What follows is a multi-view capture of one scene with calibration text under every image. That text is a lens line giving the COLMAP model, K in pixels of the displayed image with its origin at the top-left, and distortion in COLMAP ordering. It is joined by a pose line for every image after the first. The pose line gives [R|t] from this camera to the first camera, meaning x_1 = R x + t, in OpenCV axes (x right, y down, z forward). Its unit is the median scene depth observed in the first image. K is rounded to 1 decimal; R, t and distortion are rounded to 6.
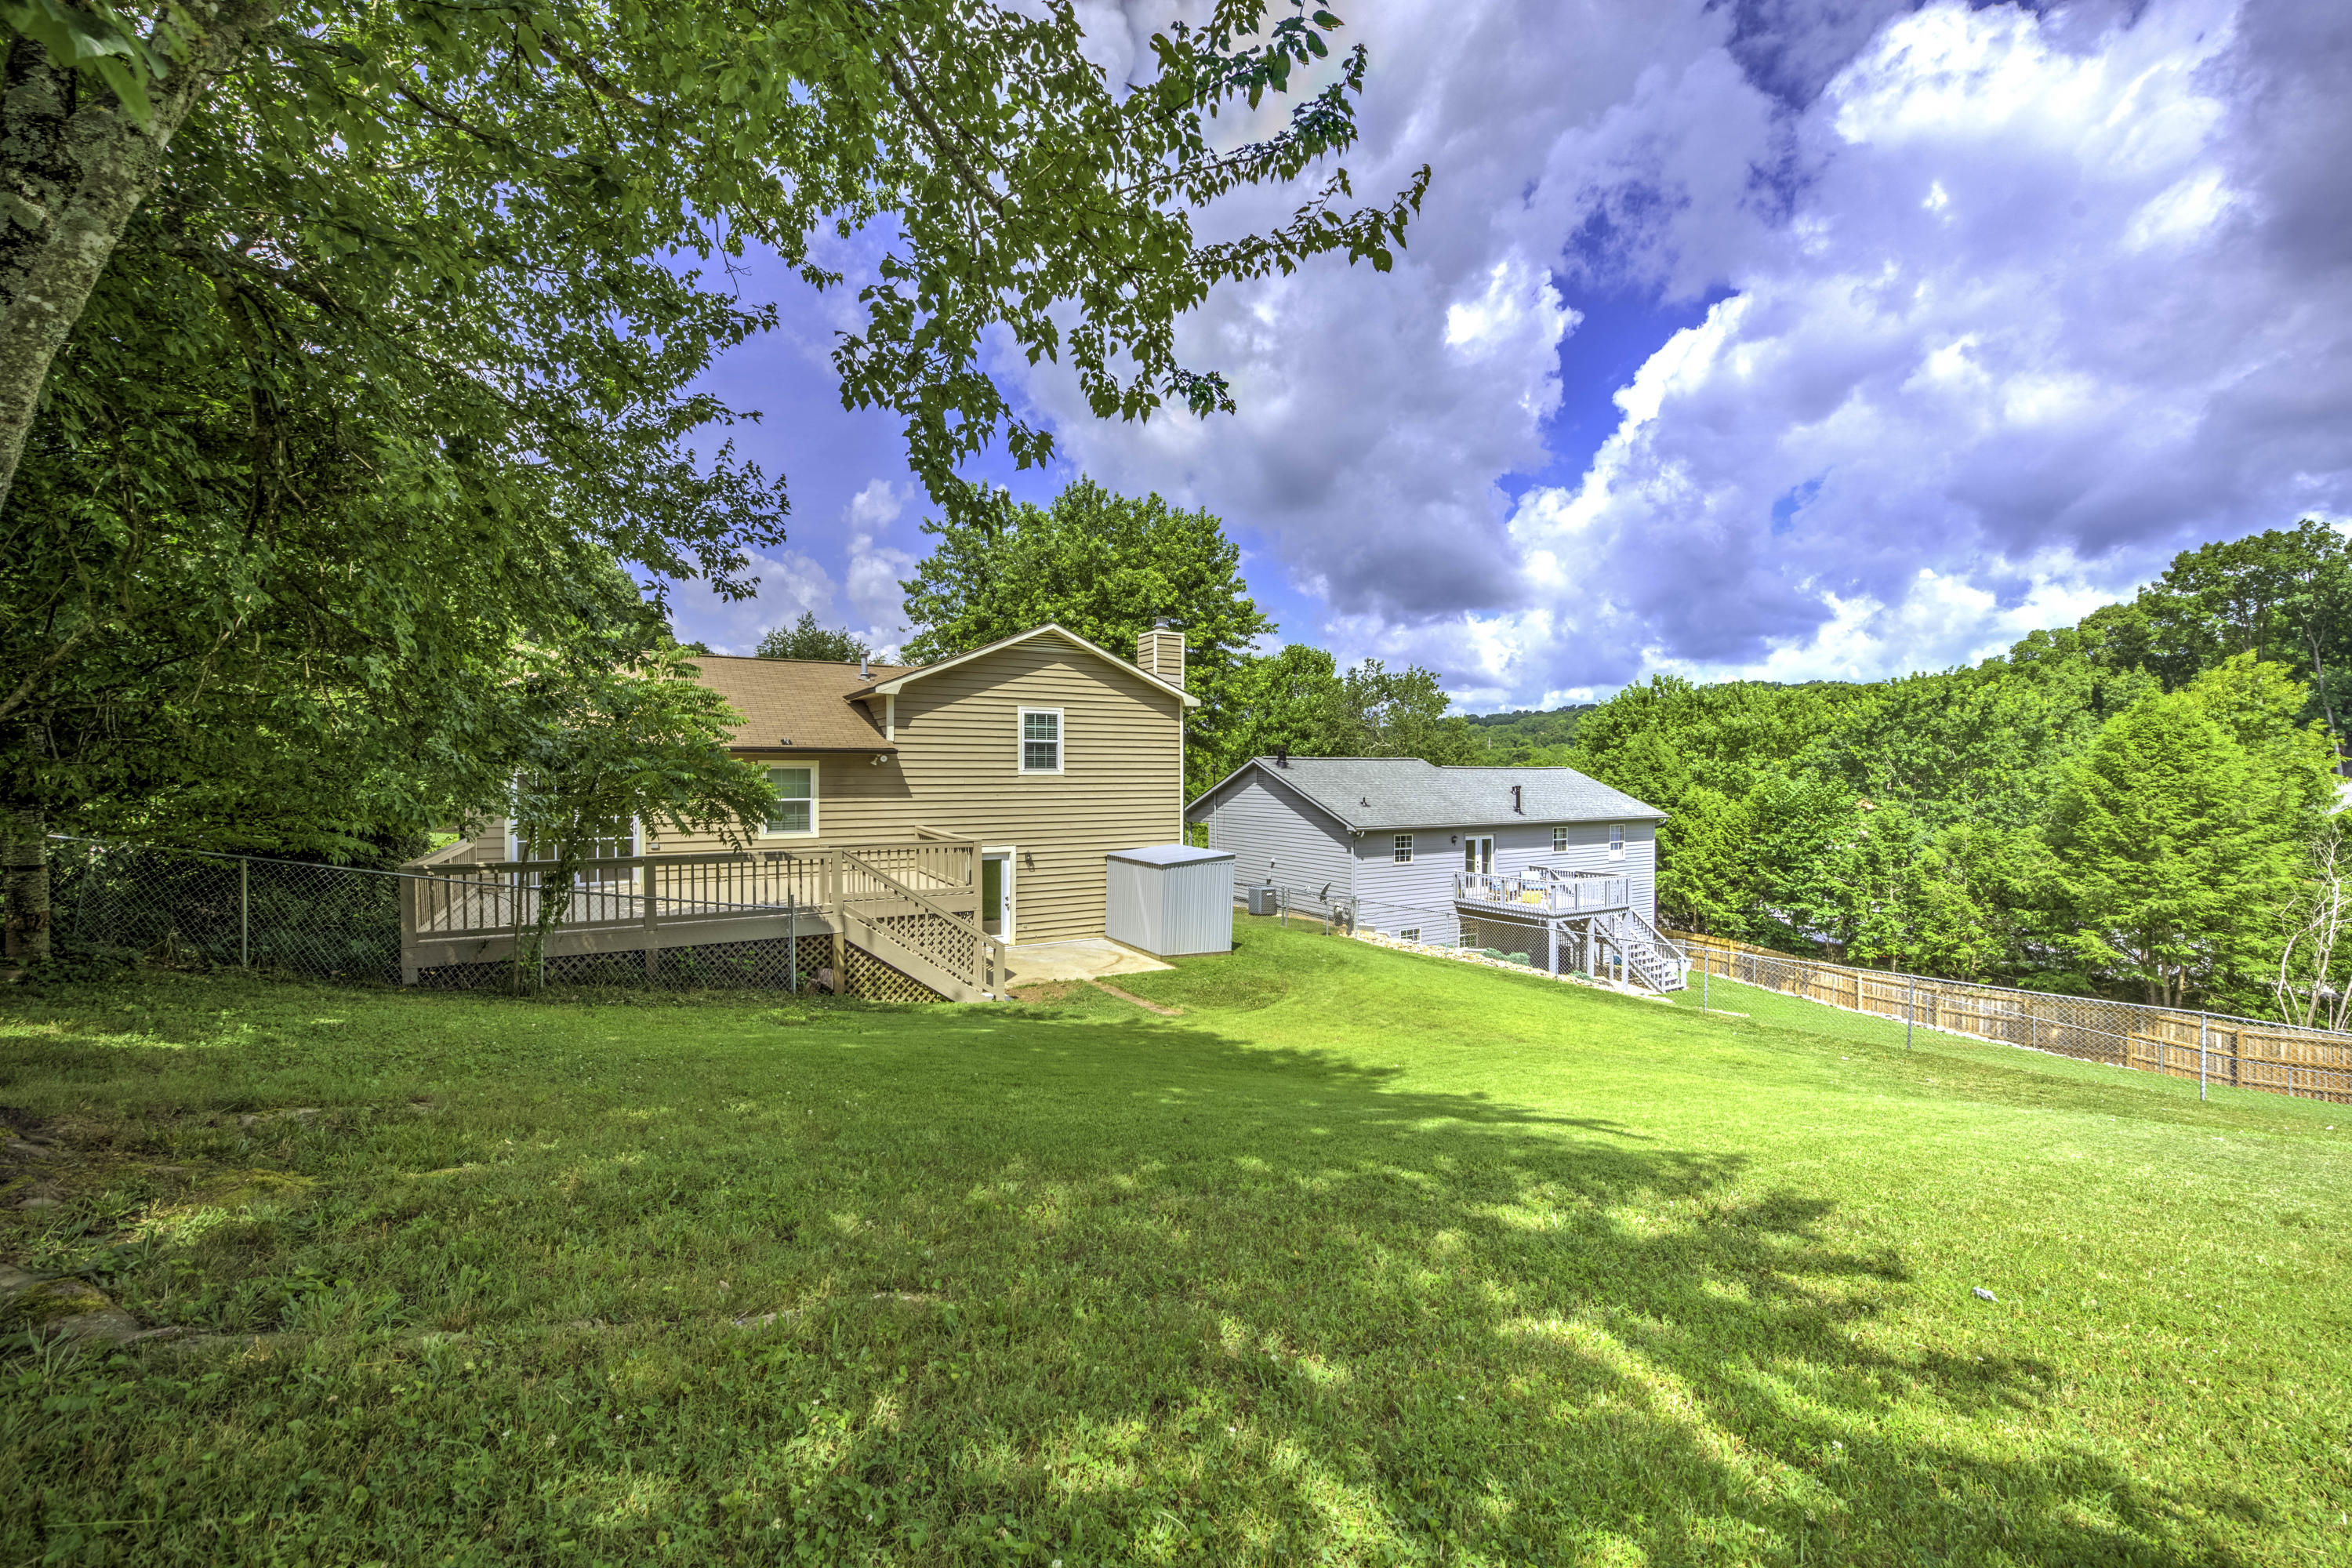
lens RADIAL K [[930.1, 0, 1187.1], [0, 930.1, 776.0], [0, 0, 1]] dist [-0.001522, -0.000391]
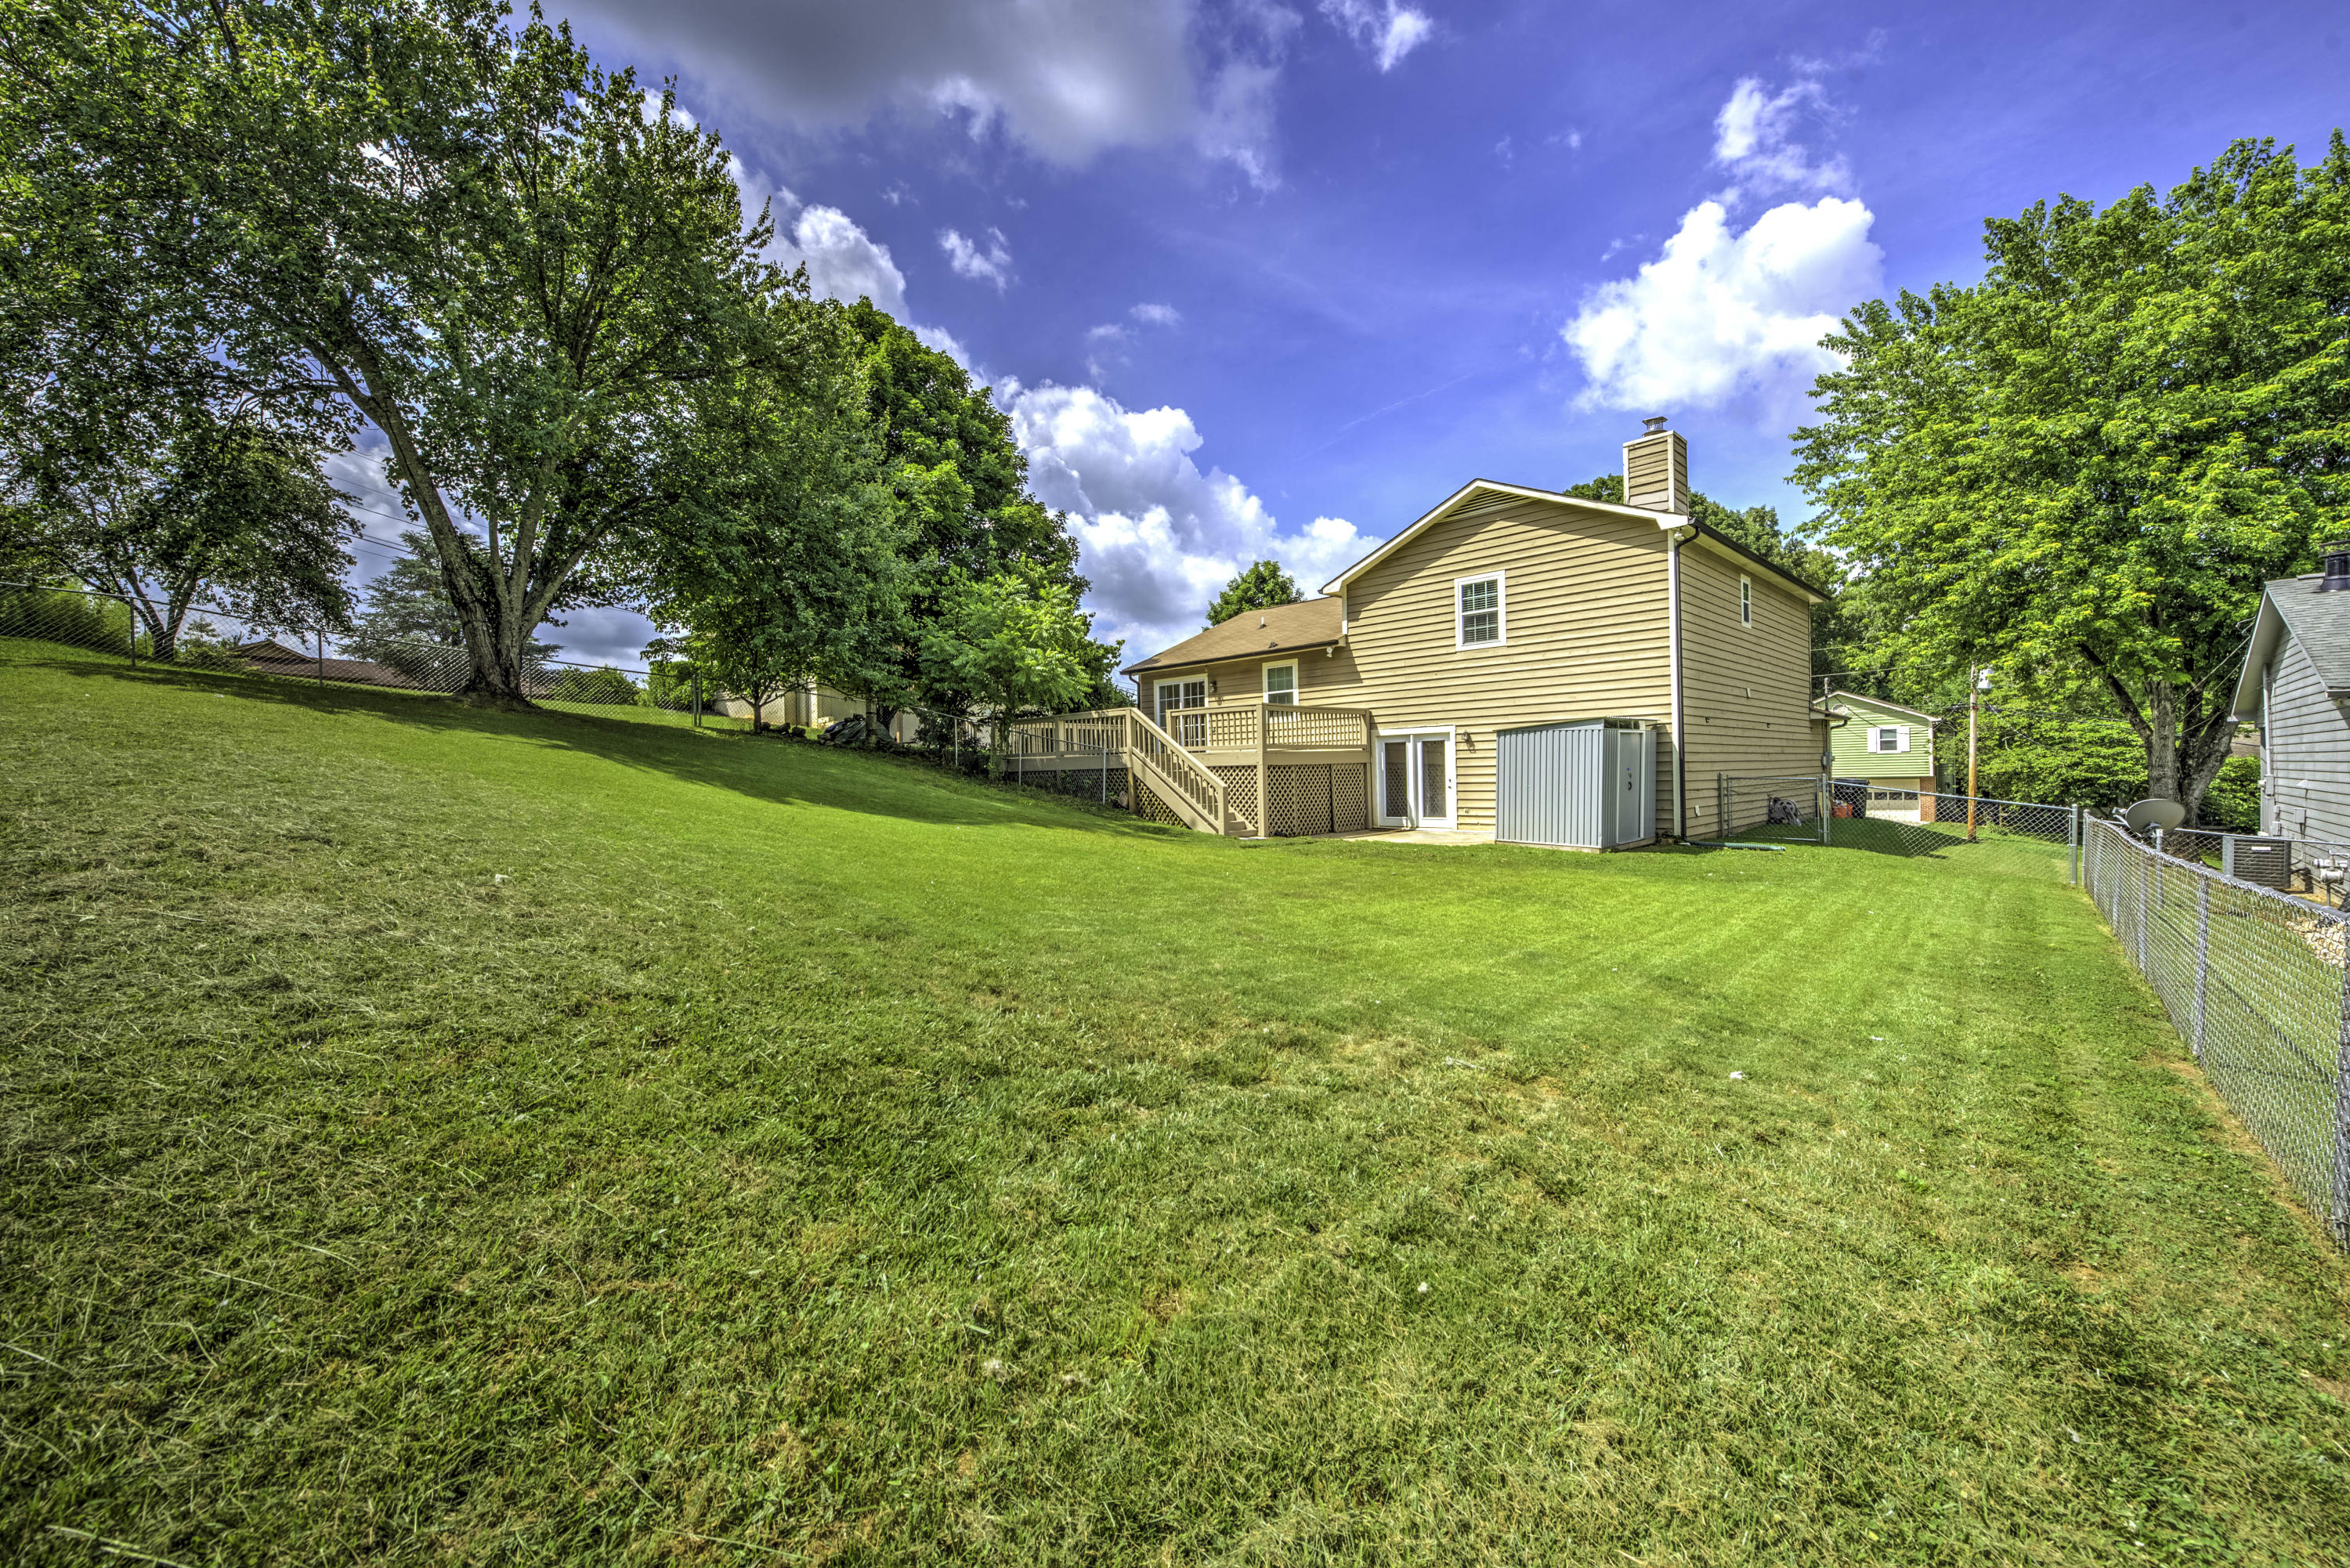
lens RADIAL K [[929.3, 0, 1186.1], [0, 929.3, 776.0], [0, 0, 1]] dist [-0.001522, -0.000391]
pose [[0.288668, -0.017182, -0.957275, 0.643270], [0.014001, 0.999808, -0.013724, 0.135086], [0.957327, -0.009441, 0.288853, 0.456606]]
